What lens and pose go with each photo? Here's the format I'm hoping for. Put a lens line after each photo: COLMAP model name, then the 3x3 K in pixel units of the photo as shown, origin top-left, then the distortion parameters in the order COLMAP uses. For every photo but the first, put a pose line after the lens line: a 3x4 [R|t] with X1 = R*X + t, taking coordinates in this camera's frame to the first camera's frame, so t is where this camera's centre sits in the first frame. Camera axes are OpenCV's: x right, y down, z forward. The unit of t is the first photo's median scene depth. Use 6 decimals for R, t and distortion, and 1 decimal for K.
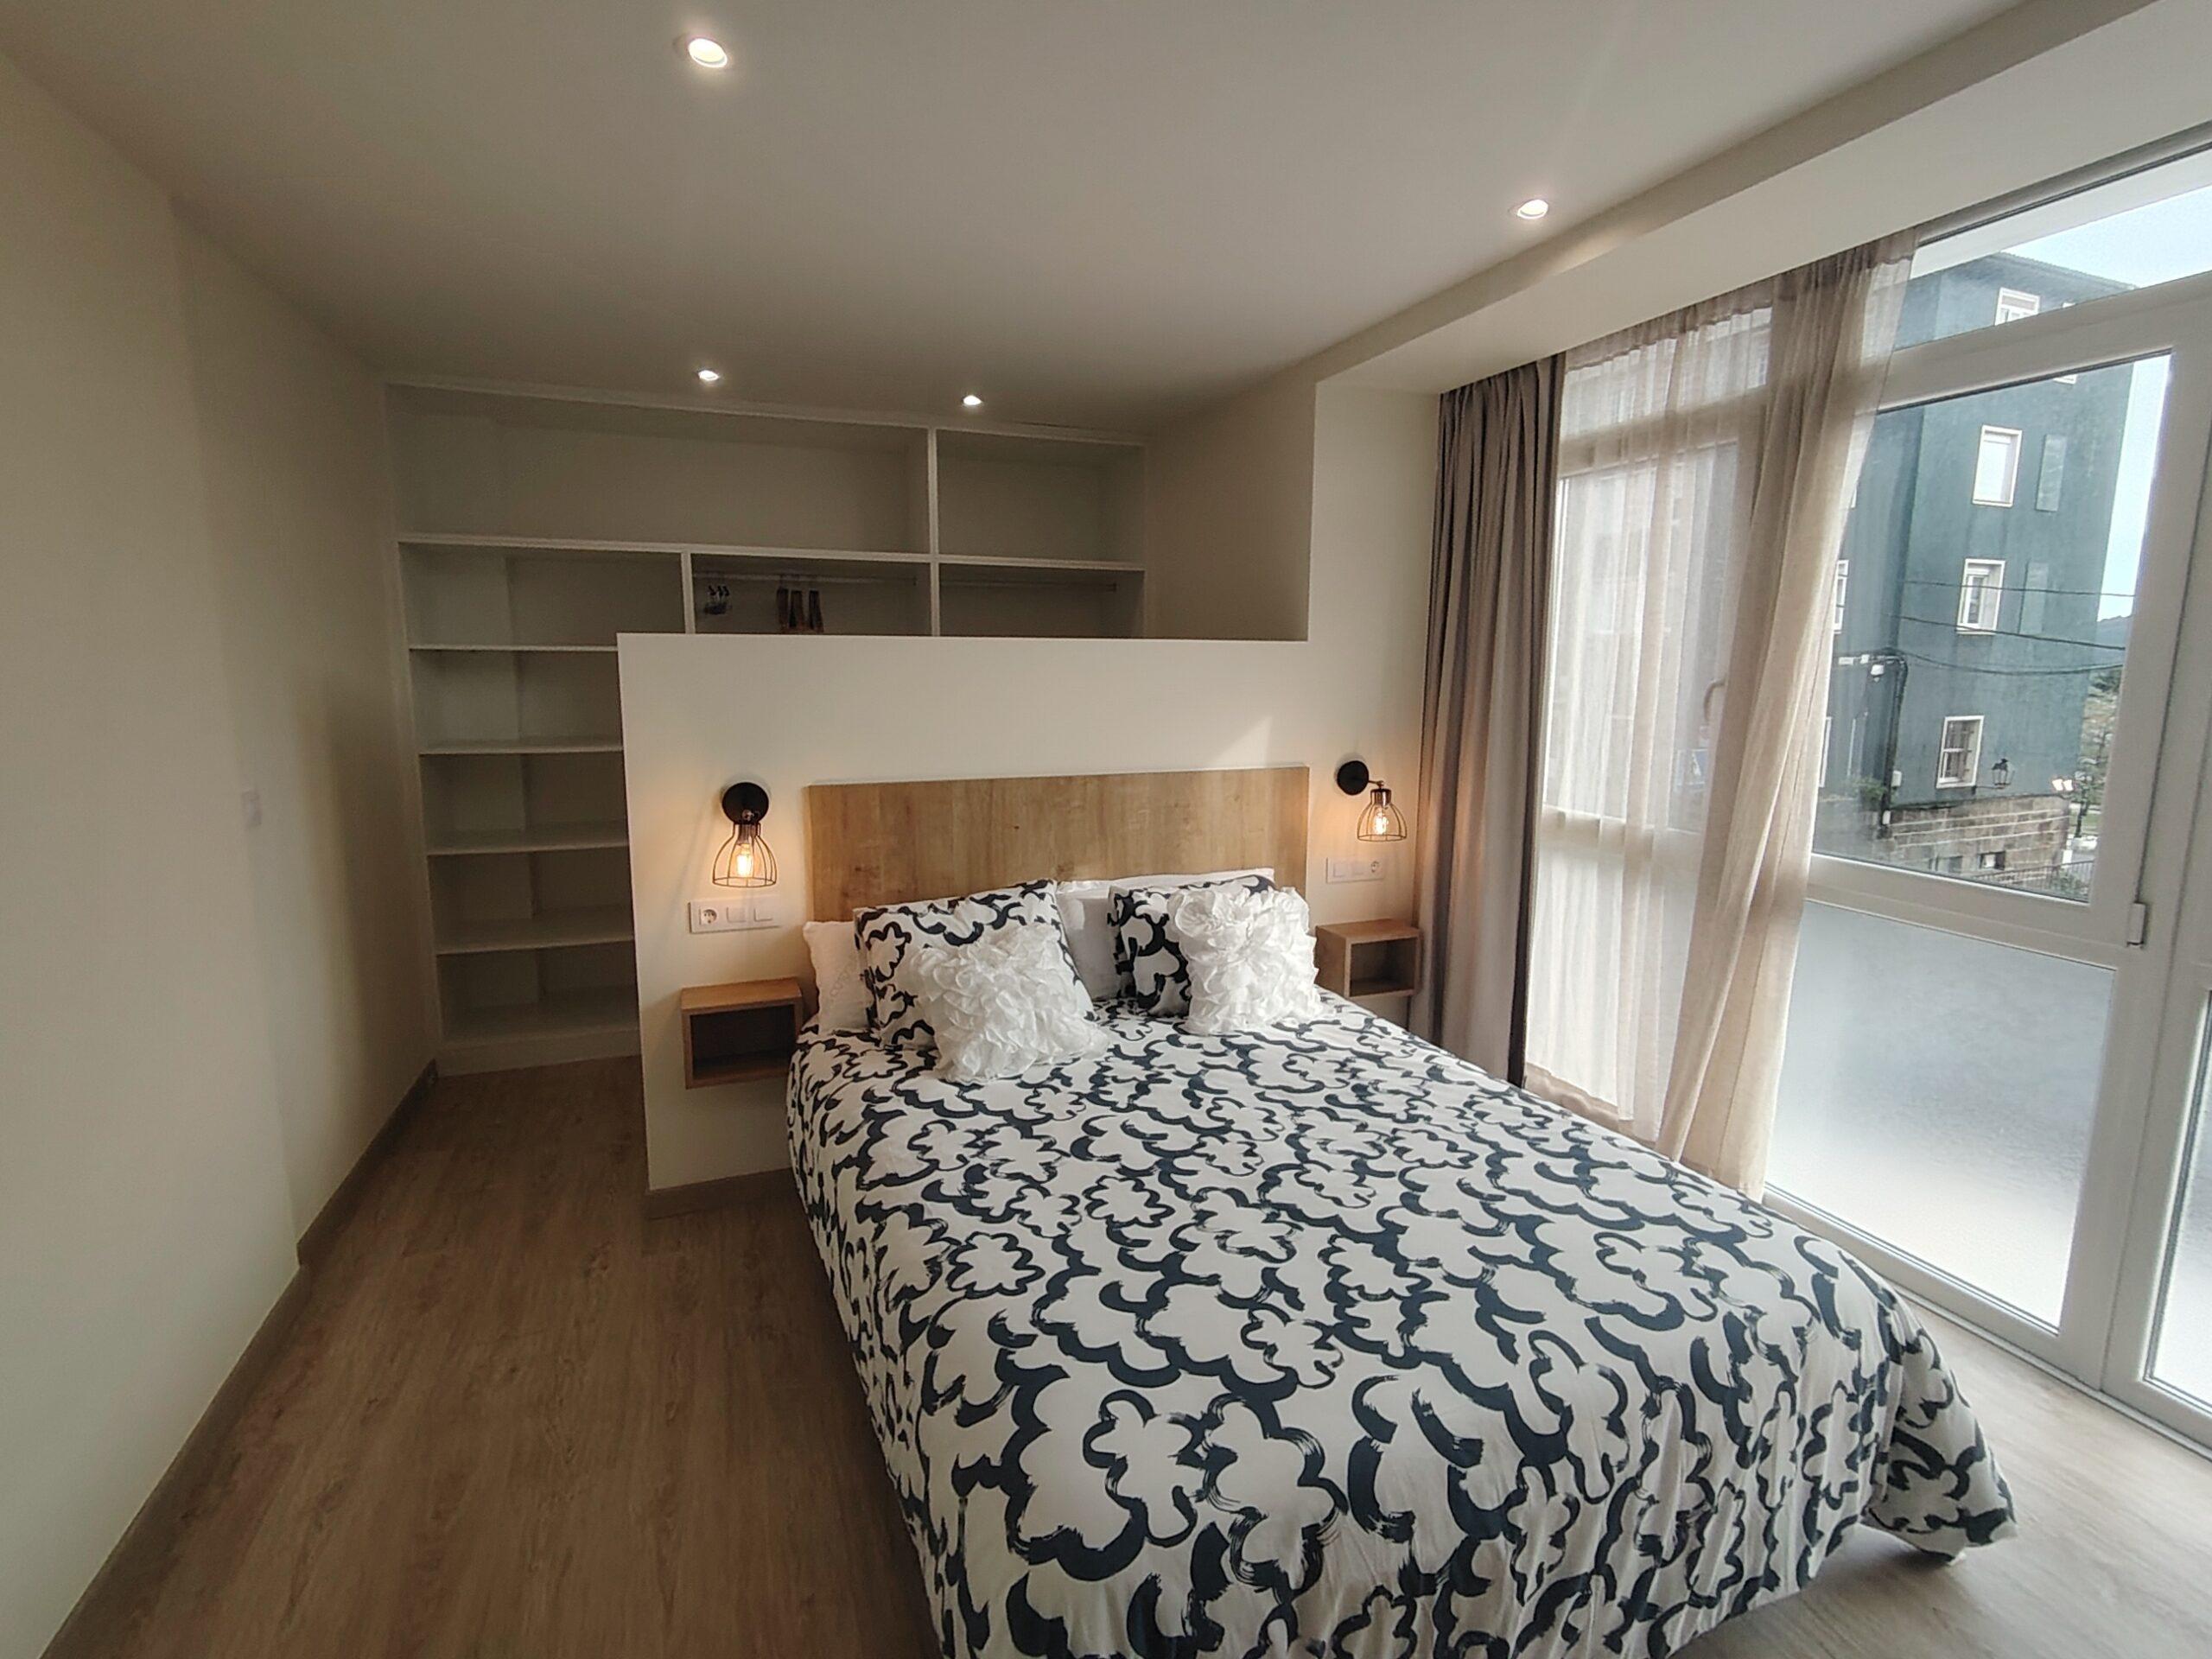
lens RADIAL K [[1043.8, 0, 1106.6], [0, 1043.8, 828.1], [0, 0, 1]] dist [0.005166, -0.002112]
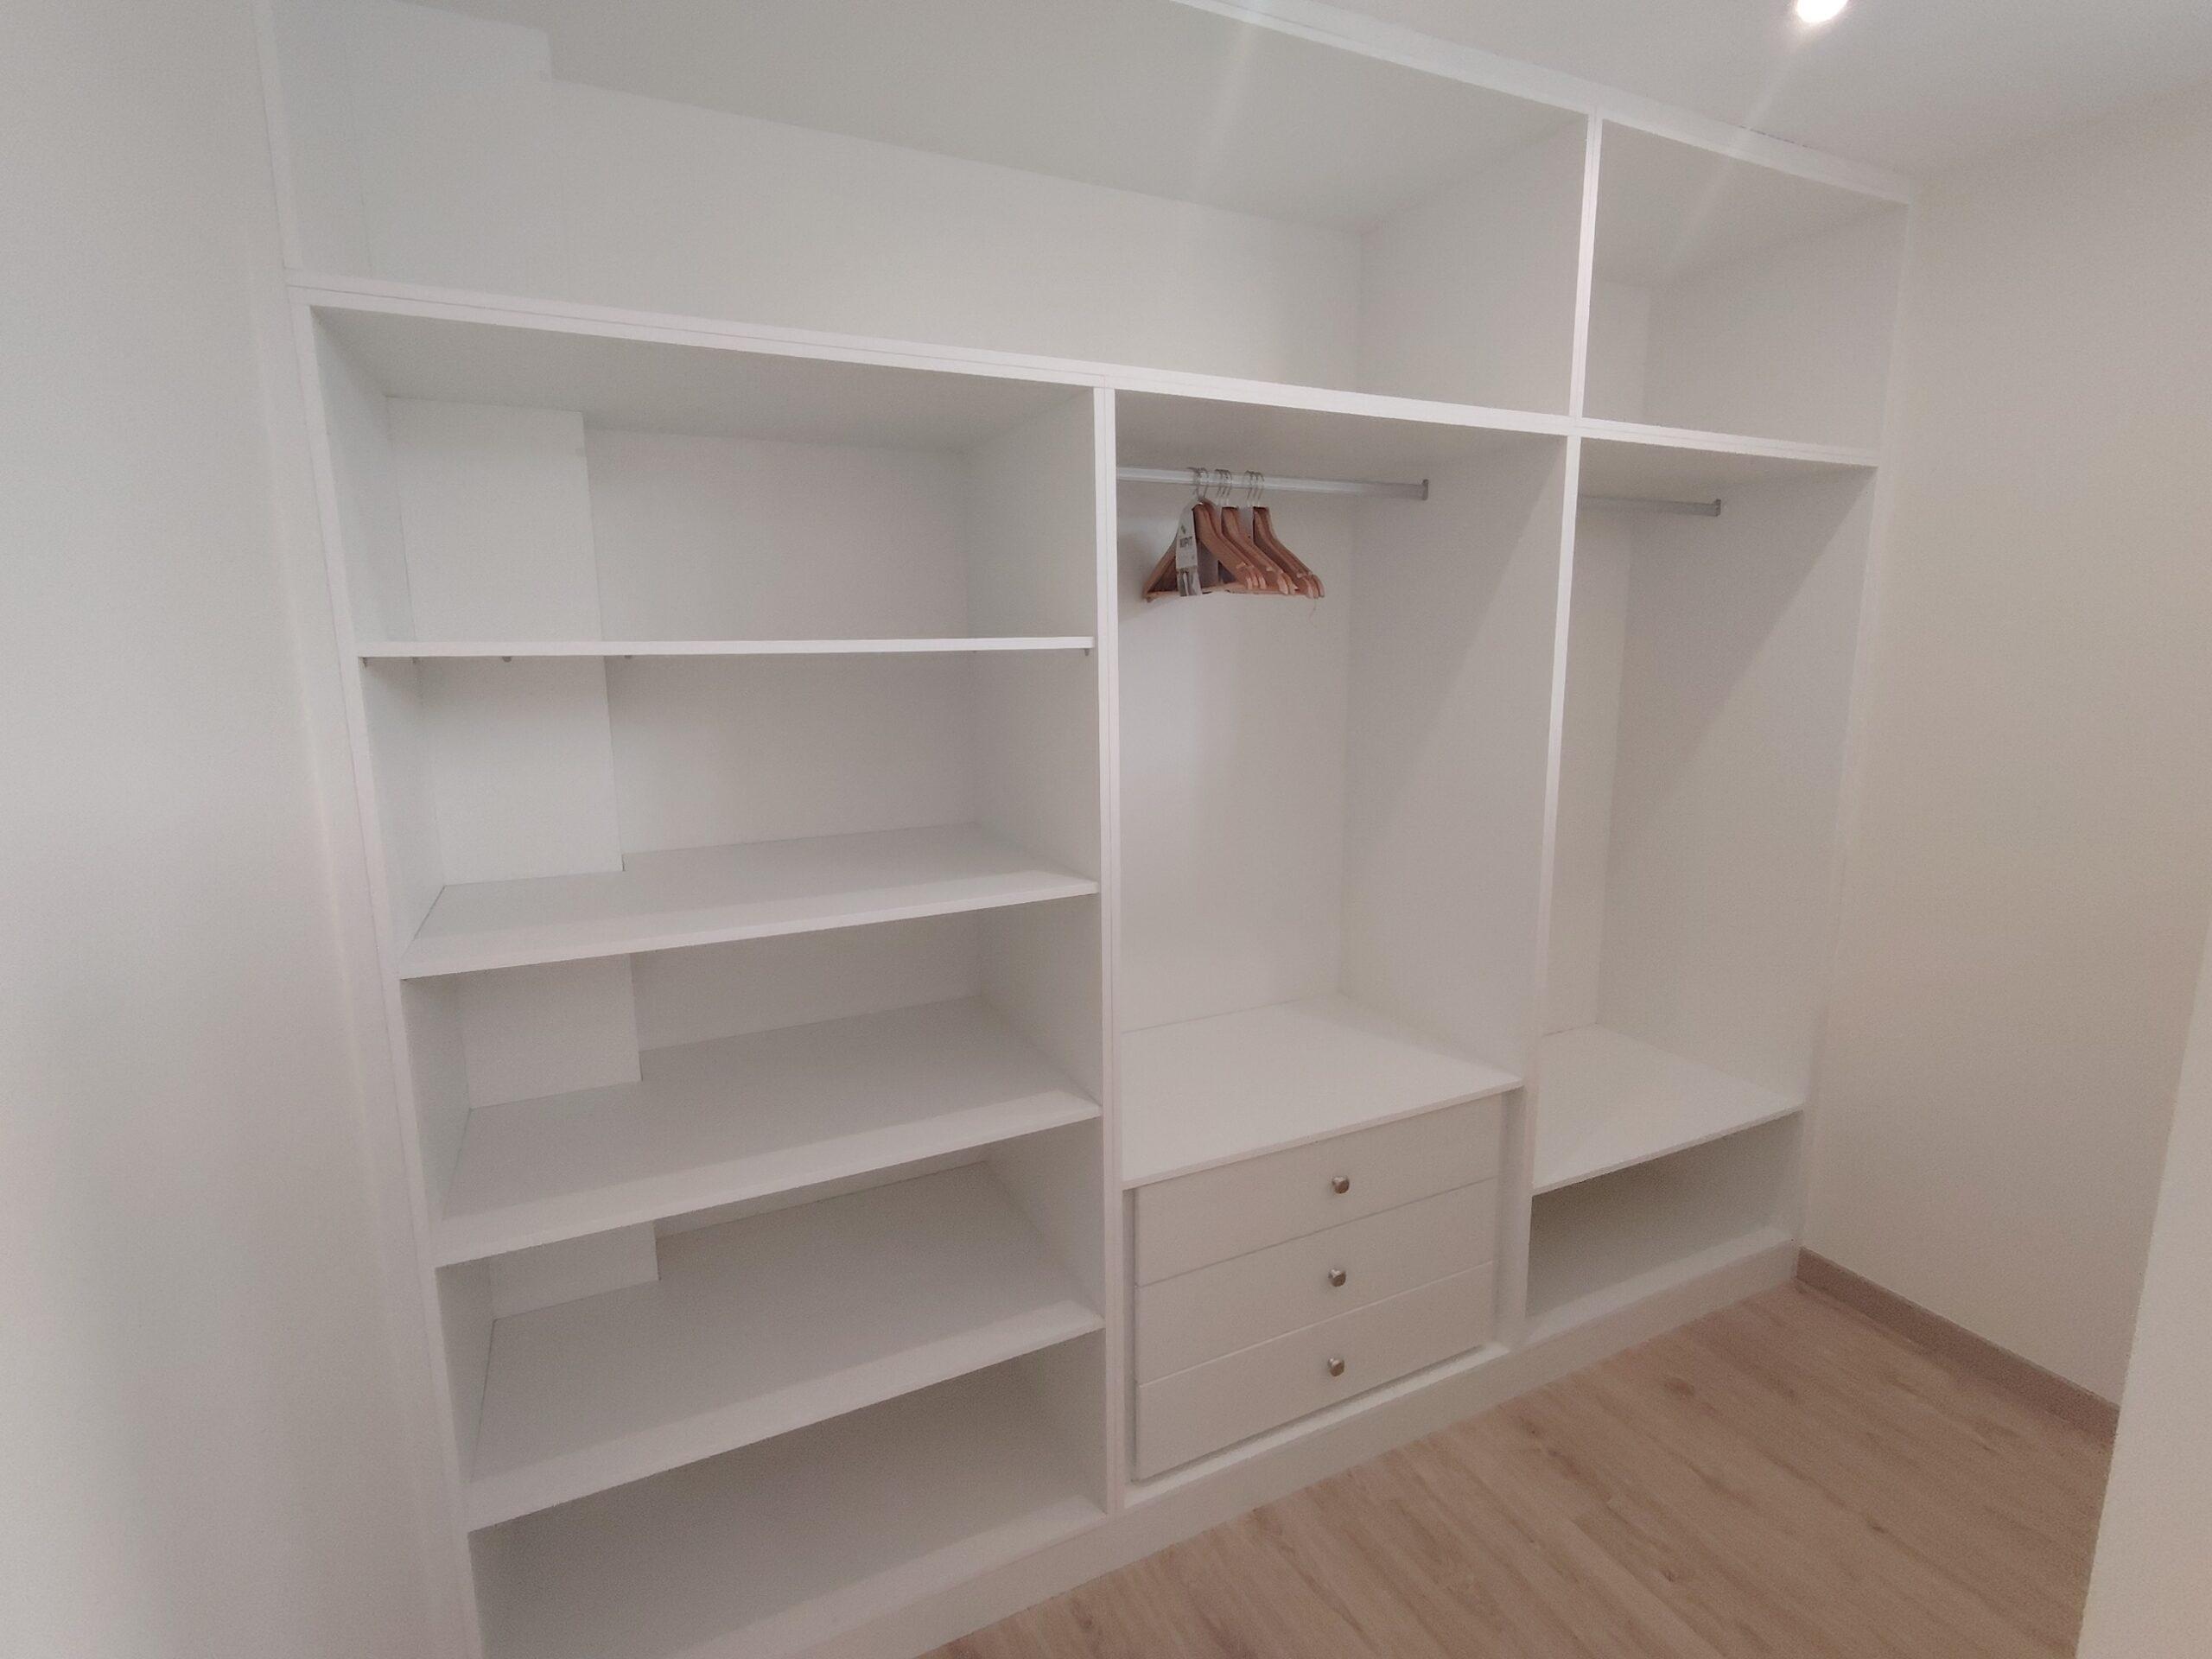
lens RADIAL K [[1043.8, 0, 1109.8], [0, 1043.8, 824.2], [0, 0, 1]] dist [0.005166, -0.002112]
pose [[0.997355, -0.032040, 0.065239, -0.430626], [0.031421, 0.999451, 0.010488, -0.109051], [-0.065539, -0.008410, 0.997815, 0.621887]]
